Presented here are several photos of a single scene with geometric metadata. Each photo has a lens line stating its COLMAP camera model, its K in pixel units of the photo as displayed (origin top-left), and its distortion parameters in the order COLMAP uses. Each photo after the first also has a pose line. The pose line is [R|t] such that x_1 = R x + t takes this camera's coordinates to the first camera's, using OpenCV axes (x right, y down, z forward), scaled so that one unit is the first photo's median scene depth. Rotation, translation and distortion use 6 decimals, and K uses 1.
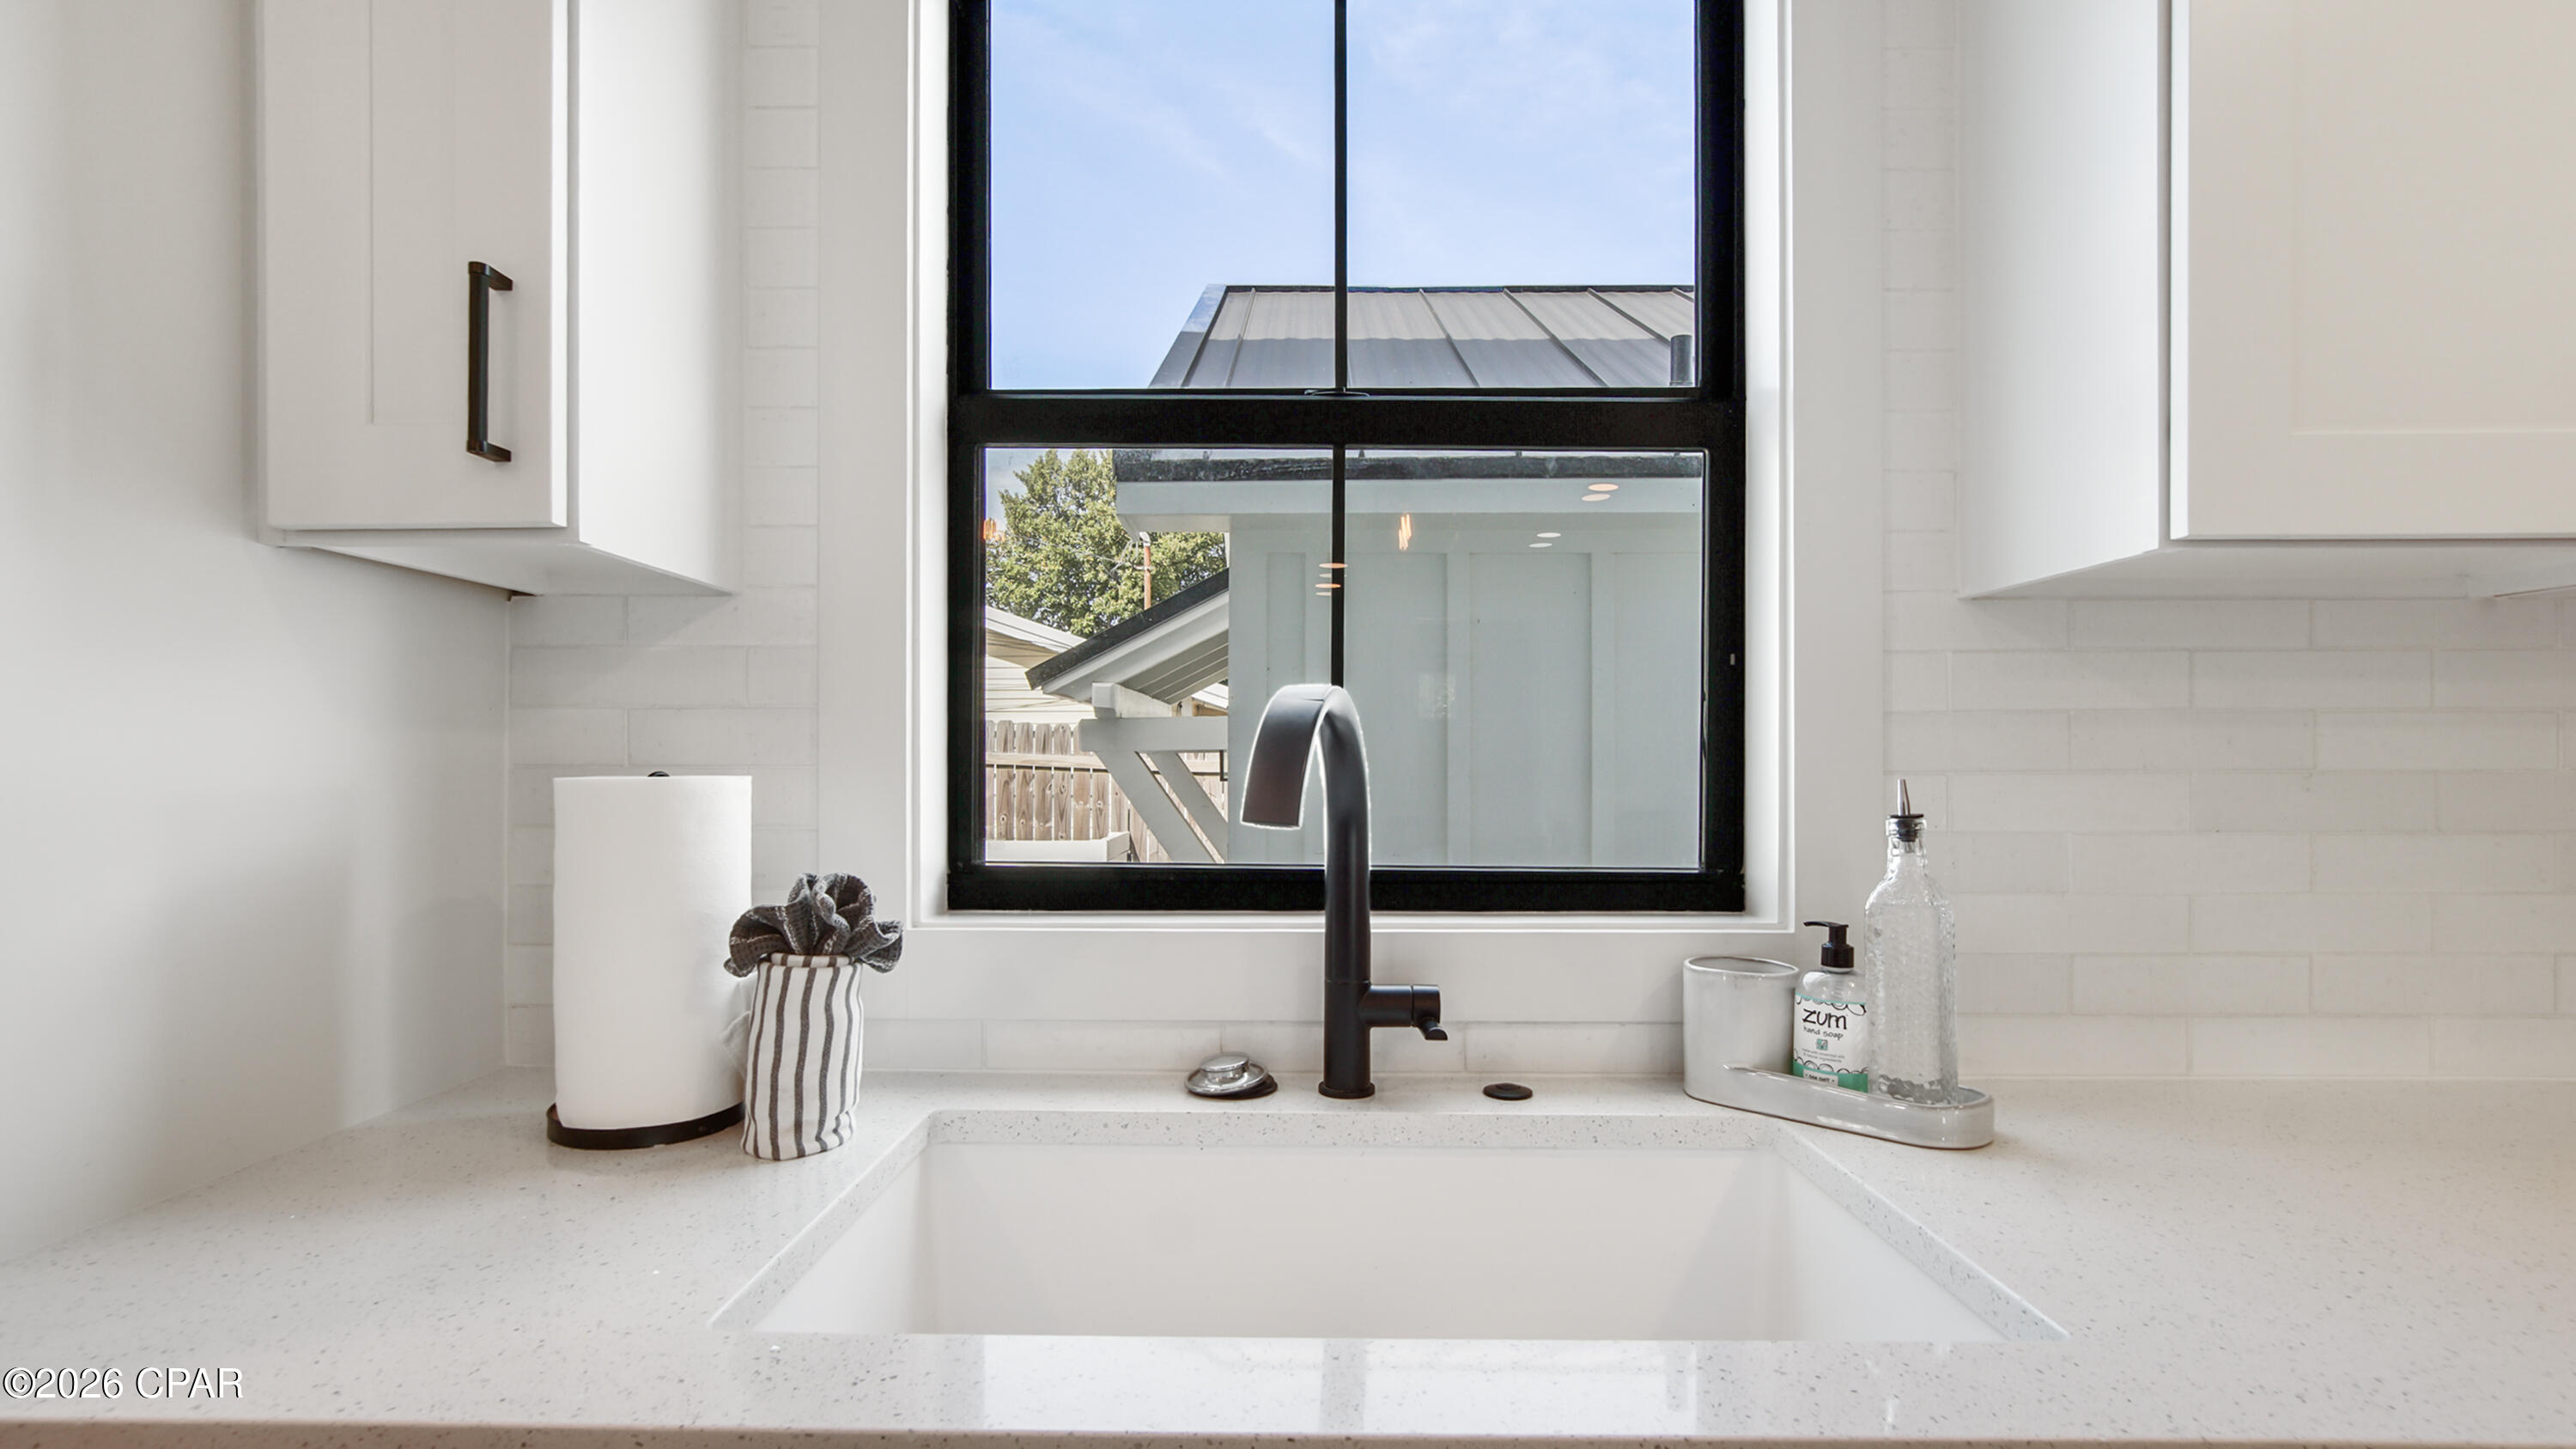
lens RADIAL K [[1213.8, 0, 1264.7], [0, 1213.8, 775.5], [0, 0, 1]] dist [-0.008533, 0.002771]
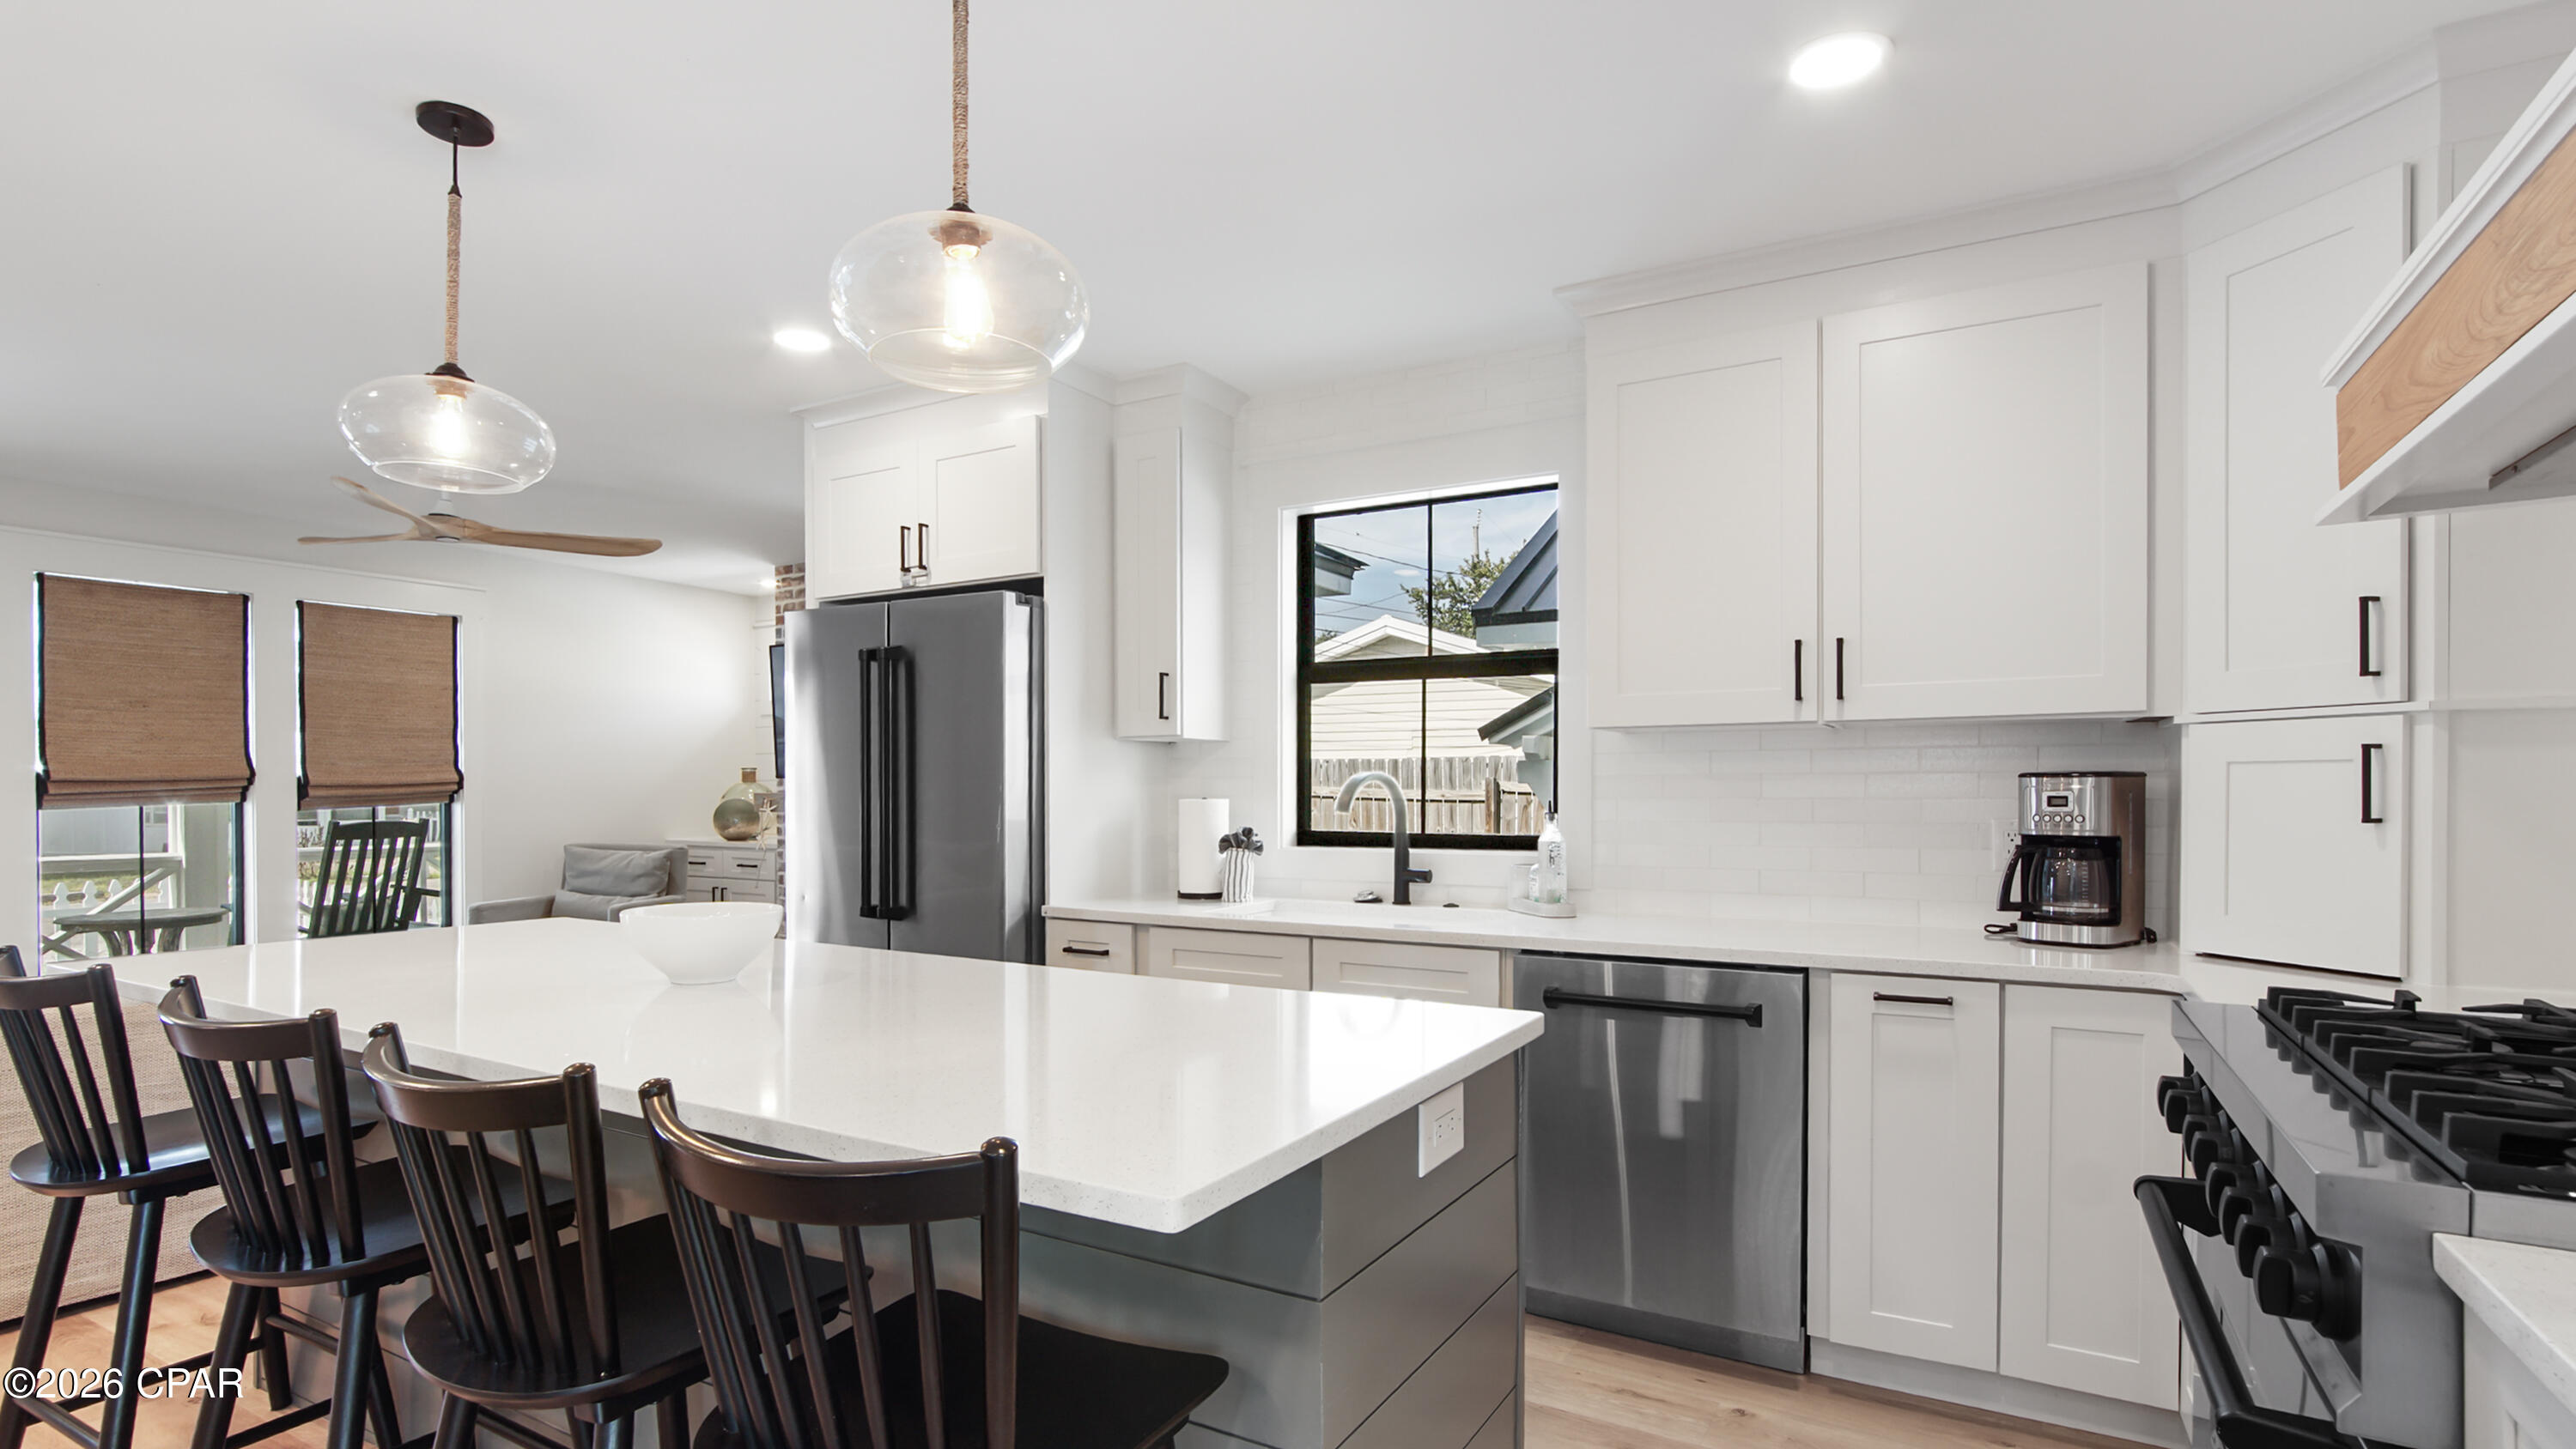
lens RADIAL K [[1213.4, 0, 1246.8], [0, 1213.4, 799.4], [0, 0, 1]] dist [-0.008533, 0.002771]
pose [[0.870649, 0.004275, -0.491886, 1.220866], [-0.003032, 0.999990, 0.003324, -0.008819], [0.491895, -0.001402, 0.870654, -1.830146]]
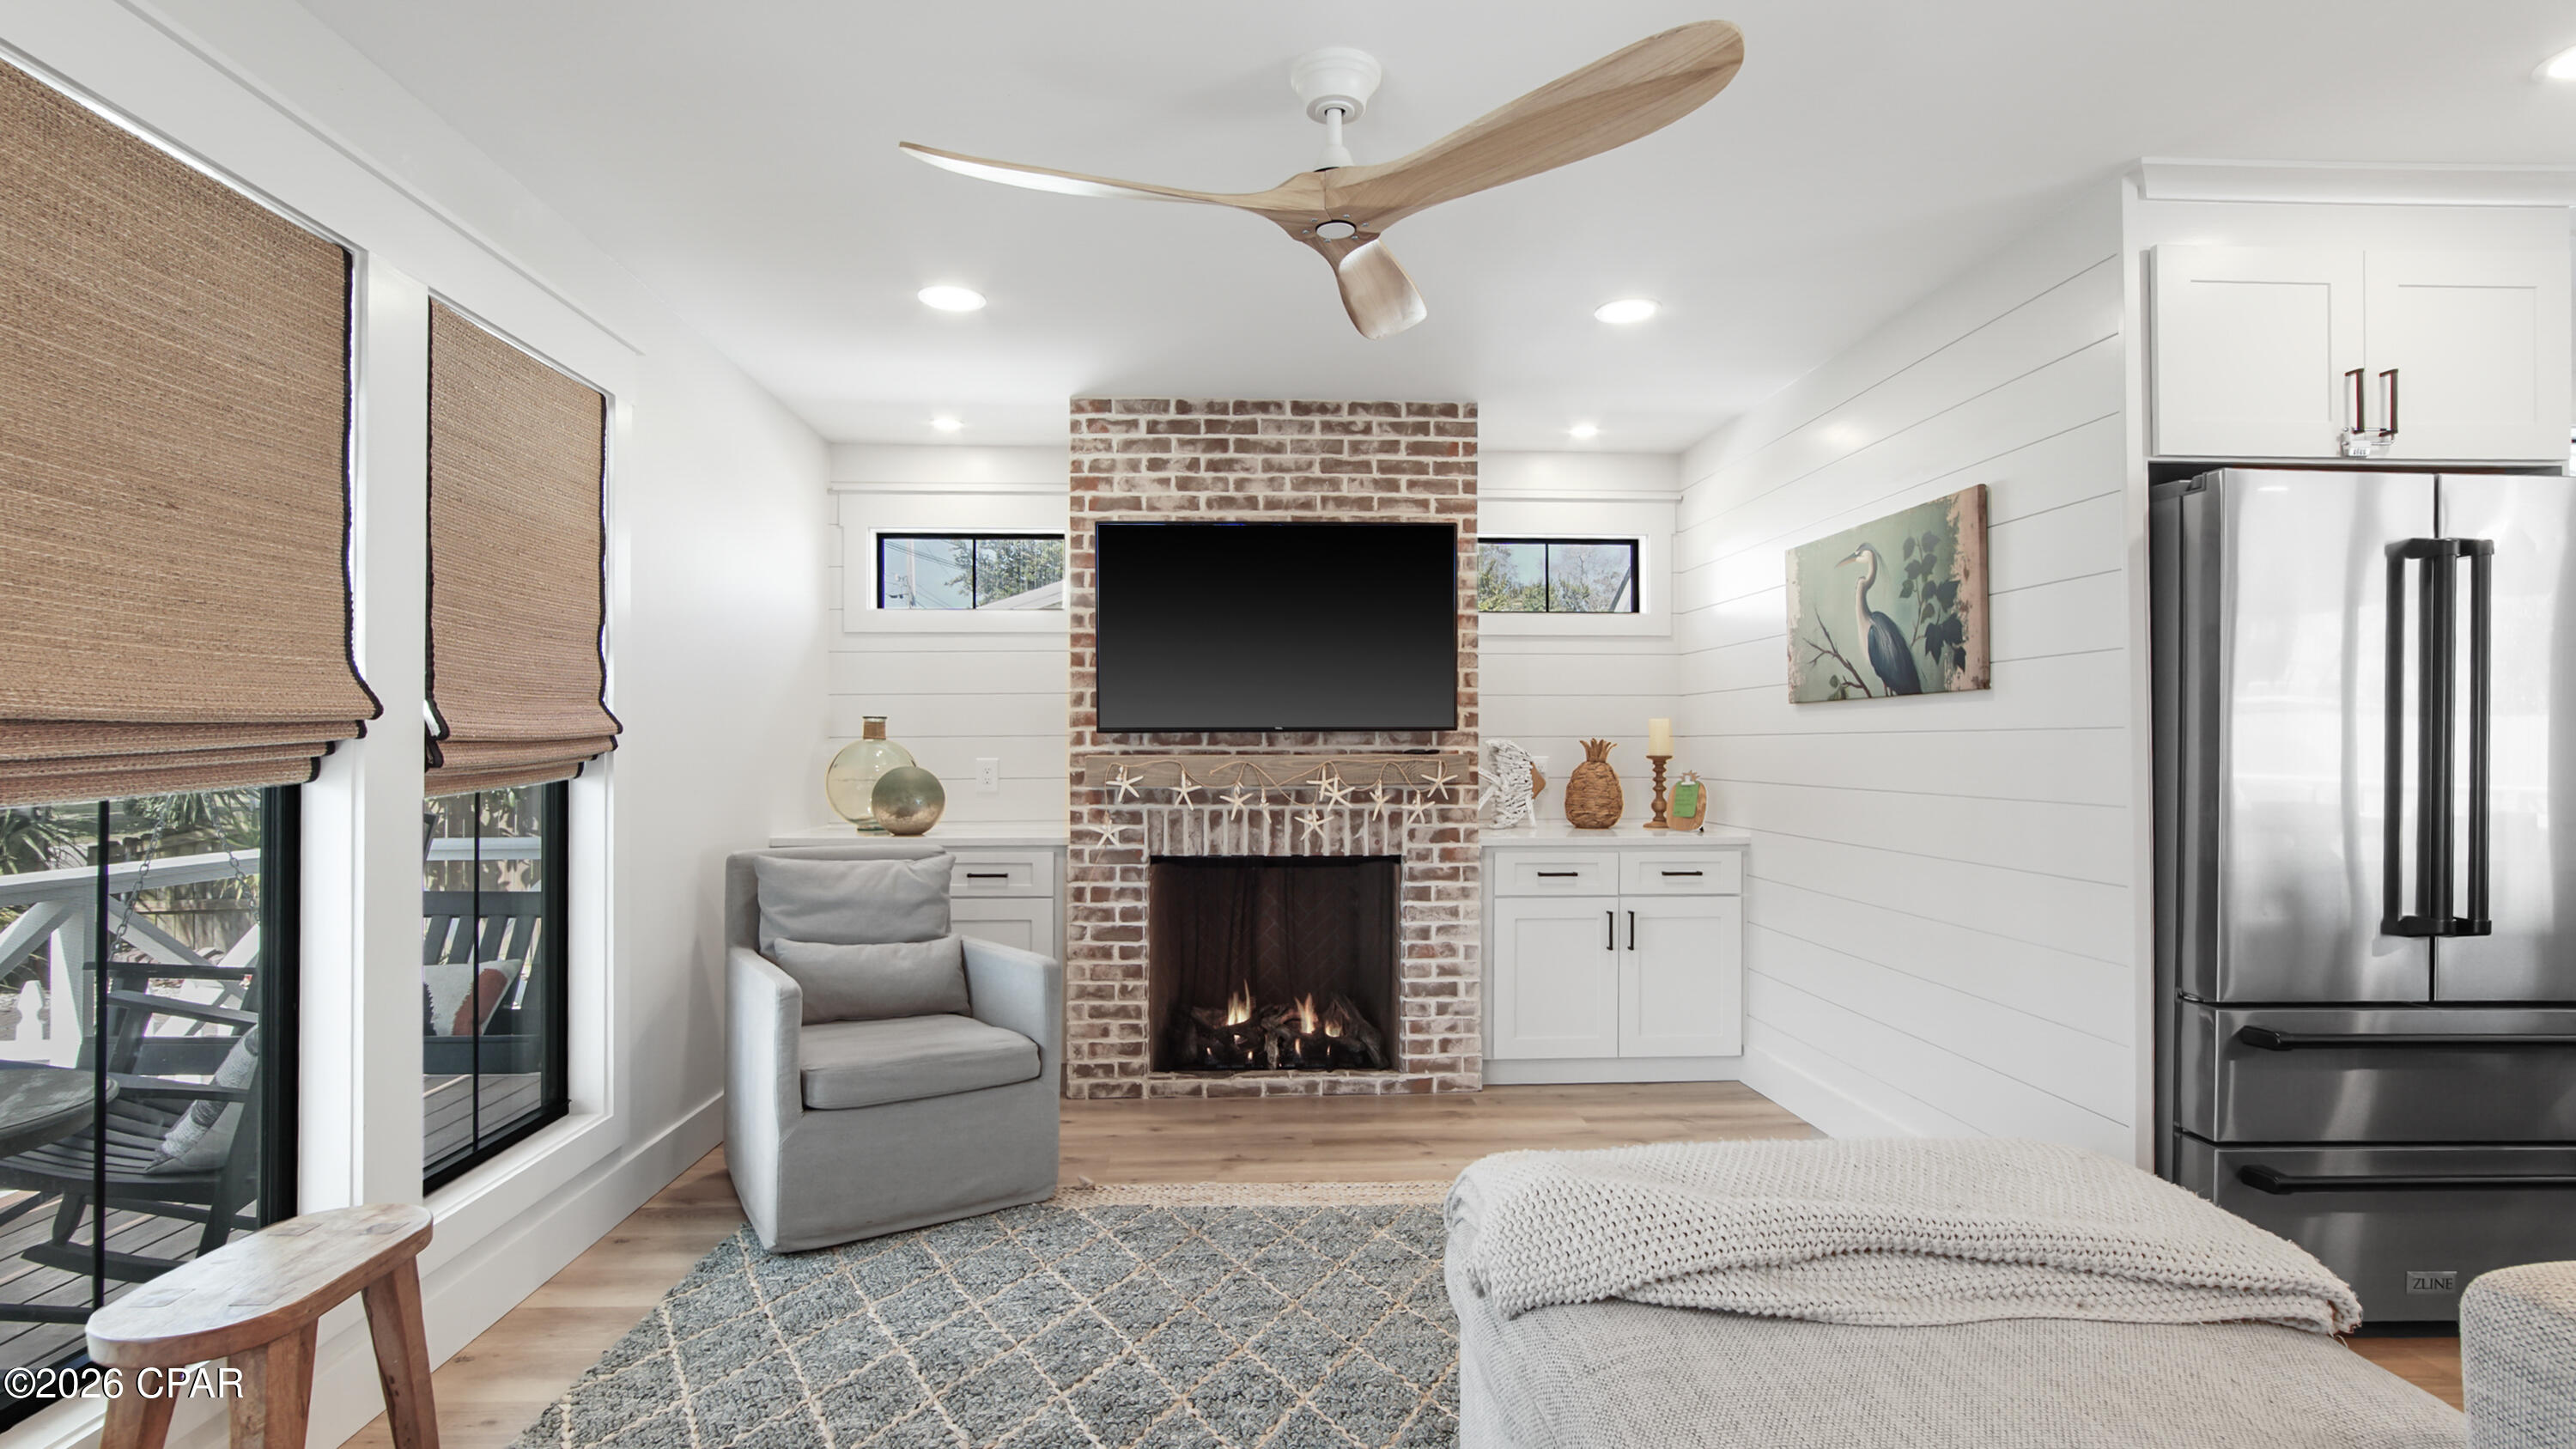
lens RADIAL K [[1213.8, 0, 1314.3], [0, 1213.8, 739.7], [0, 0, 1]] dist [-0.008533, 0.002771]
pose [[0.997802, -0.000922, 0.066259, -3.289341], [0.002056, 0.999852, -0.017052, -0.001189], [-0.066233, 0.017150, 0.997657, -1.554249]]
